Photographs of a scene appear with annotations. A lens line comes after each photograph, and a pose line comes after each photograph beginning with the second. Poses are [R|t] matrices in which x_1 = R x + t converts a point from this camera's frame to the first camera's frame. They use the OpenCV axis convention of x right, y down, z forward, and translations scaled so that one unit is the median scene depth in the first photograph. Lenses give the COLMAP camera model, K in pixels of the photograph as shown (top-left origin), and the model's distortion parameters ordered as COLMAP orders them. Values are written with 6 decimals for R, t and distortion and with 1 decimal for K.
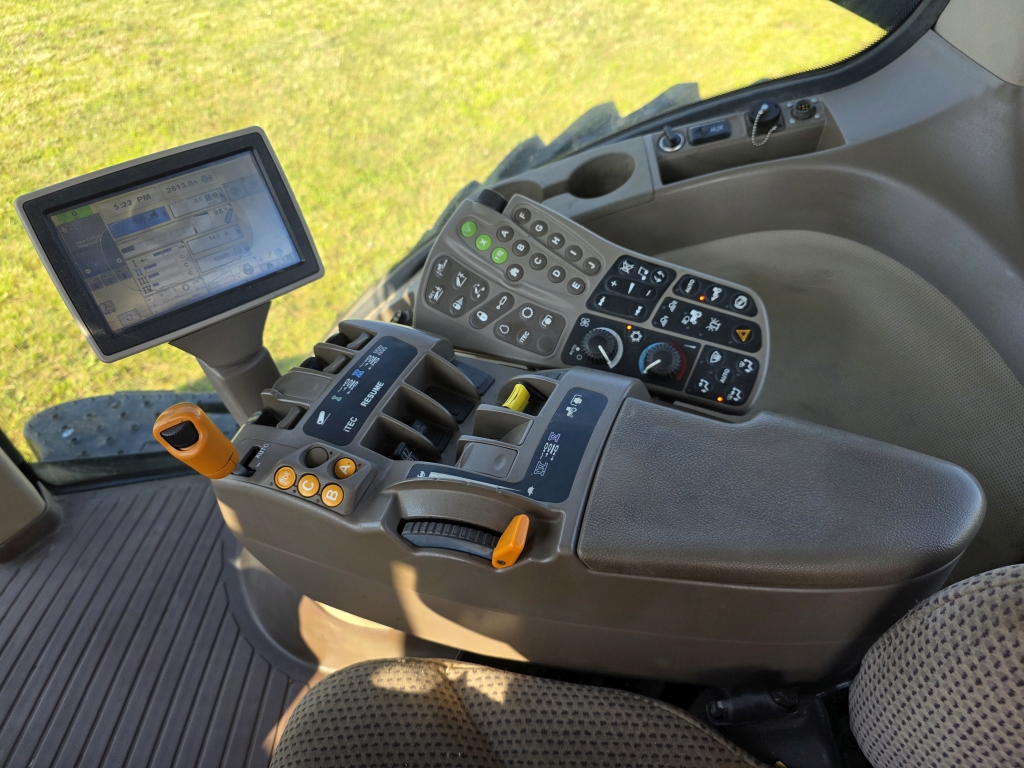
lens RADIAL K [[697.2, 0, 498.9], [0, 697.2, 384.4], [0, 0, 1]] dist [0.019785, -0.003741]
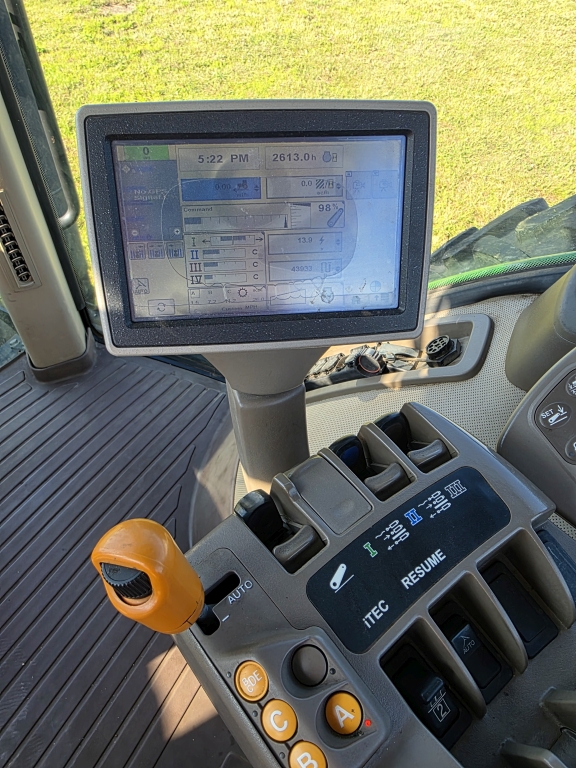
lens RADIAL K [[584.0, 0, 288.0], [0, 584.0, 384.0], [0, 0, 1]] dist [0.038647, 0.000287]
pose [[0.871250, 0.422765, -0.249386, -0.191000], [-0.396965, 0.905727, 0.148584, -0.143295], [0.288692, -0.030456, 0.956938, 0.382512]]
